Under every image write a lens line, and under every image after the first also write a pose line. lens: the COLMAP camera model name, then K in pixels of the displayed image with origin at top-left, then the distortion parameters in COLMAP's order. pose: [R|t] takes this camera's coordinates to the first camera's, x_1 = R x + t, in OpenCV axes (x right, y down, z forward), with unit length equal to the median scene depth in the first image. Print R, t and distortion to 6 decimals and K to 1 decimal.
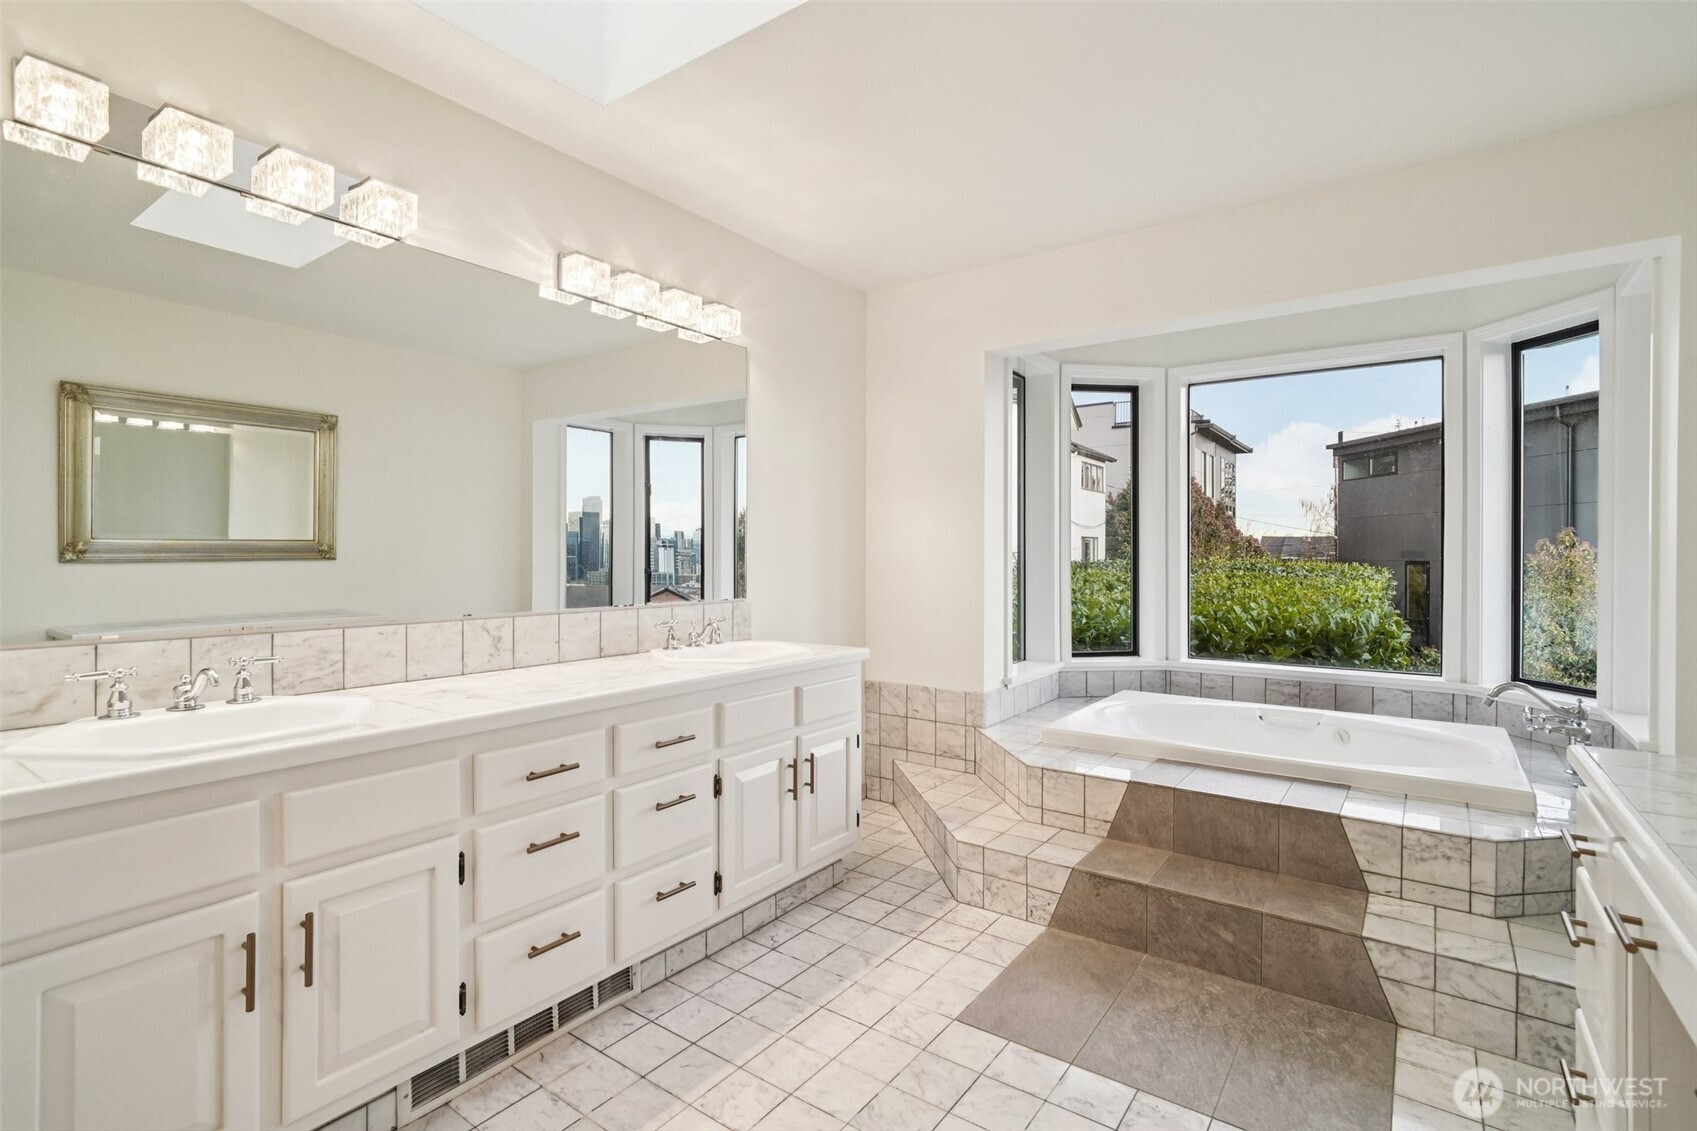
lens RADIAL K [[800.6, 0, 859.1], [0, 800.6, 560.1], [0, 0, 1]] dist [-0.004293, 0.001476]
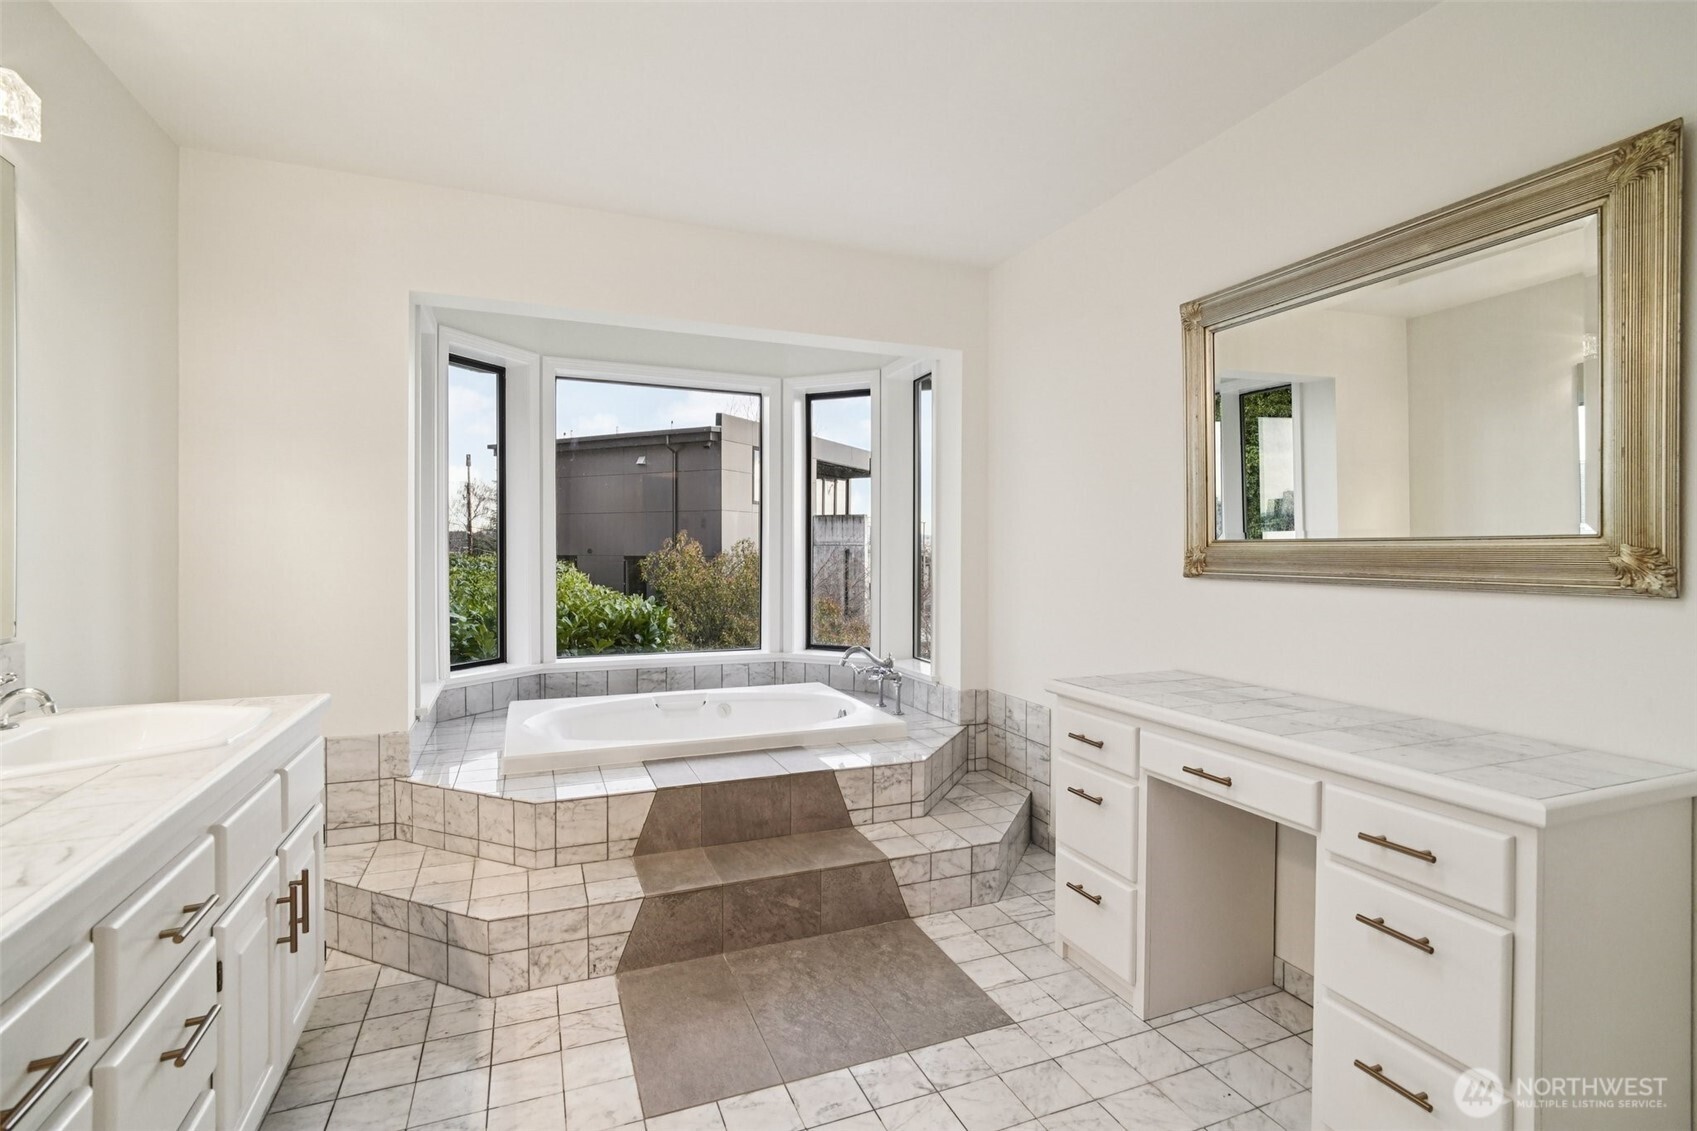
lens RADIAL K [[800.6, 0, 857.4], [0, 800.6, 555.9], [0, 0, 1]] dist [-0.004293, 0.001476]
pose [[0.533893, -0.003935, 0.845543, -0.371340], [0.002805, 0.999992, 0.002883, -0.006289], [-0.845547, 0.000833, 0.533900, 0.304518]]
